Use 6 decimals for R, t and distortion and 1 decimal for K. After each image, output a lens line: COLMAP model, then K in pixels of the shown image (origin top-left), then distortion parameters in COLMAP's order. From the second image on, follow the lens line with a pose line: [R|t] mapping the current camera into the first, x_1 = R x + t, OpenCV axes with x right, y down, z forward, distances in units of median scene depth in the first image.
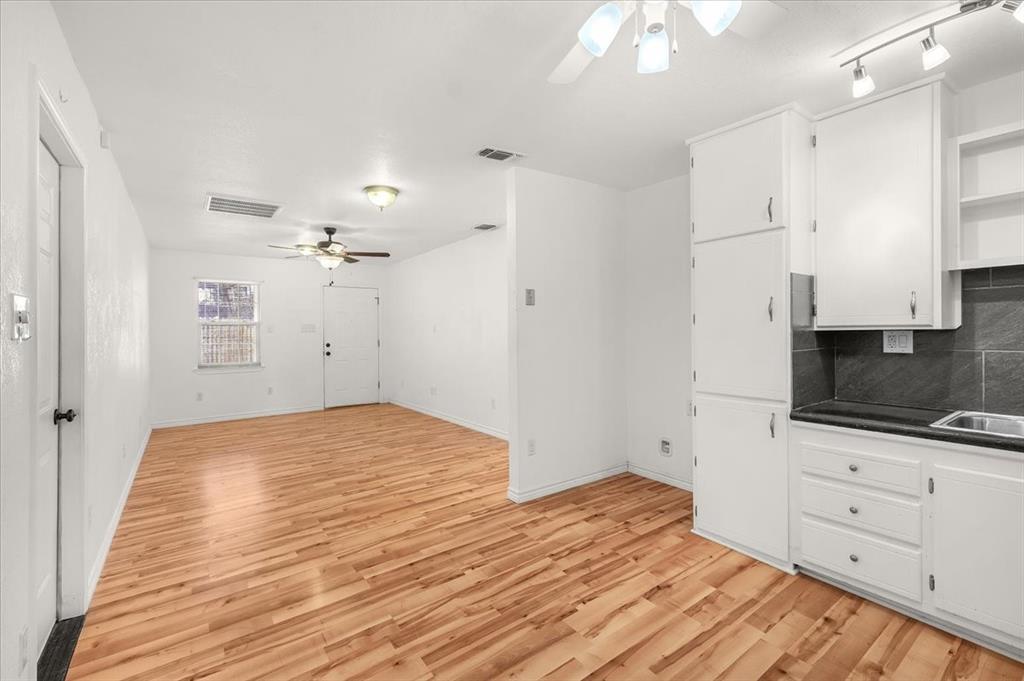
lens RADIAL K [[436.3, 0, 507.5], [0, 436.3, 333.1], [0, 0, 1]] dist [0.004547, 0.000650]
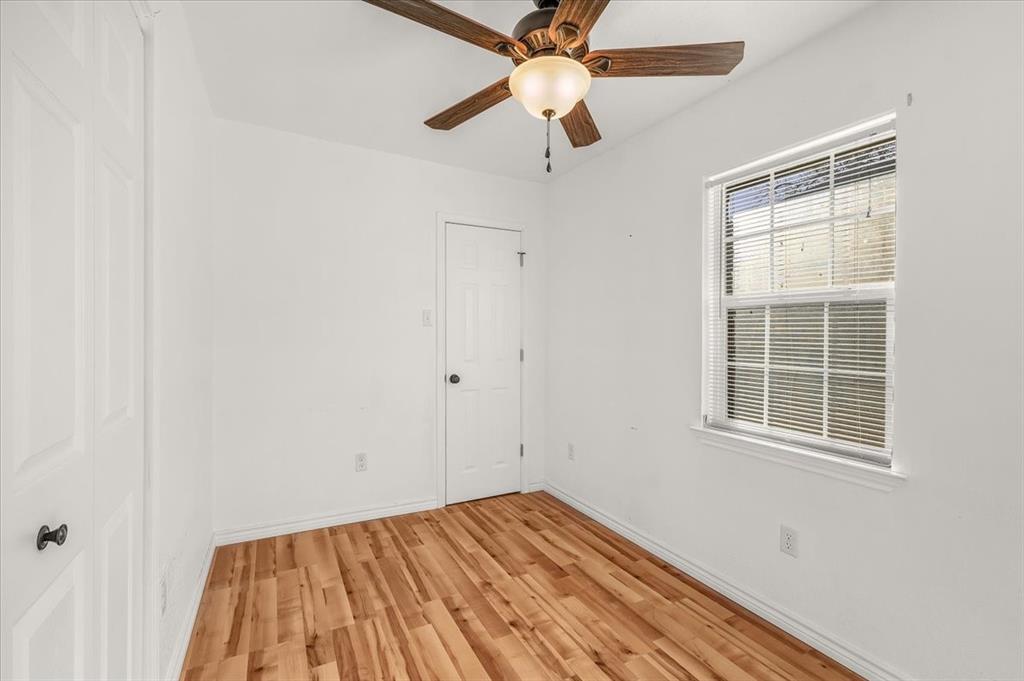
lens RADIAL K [[436.3, 0, 517.1], [0, 436.3, 331.3], [0, 0, 1]] dist [0.004547, 0.000650]
pose [[0.111718, 0.014540, 0.993634, -0.980050], [0.000665, 0.999892, -0.014706, -0.002488], [-0.993740, 0.002303, 0.111696, 0.838216]]
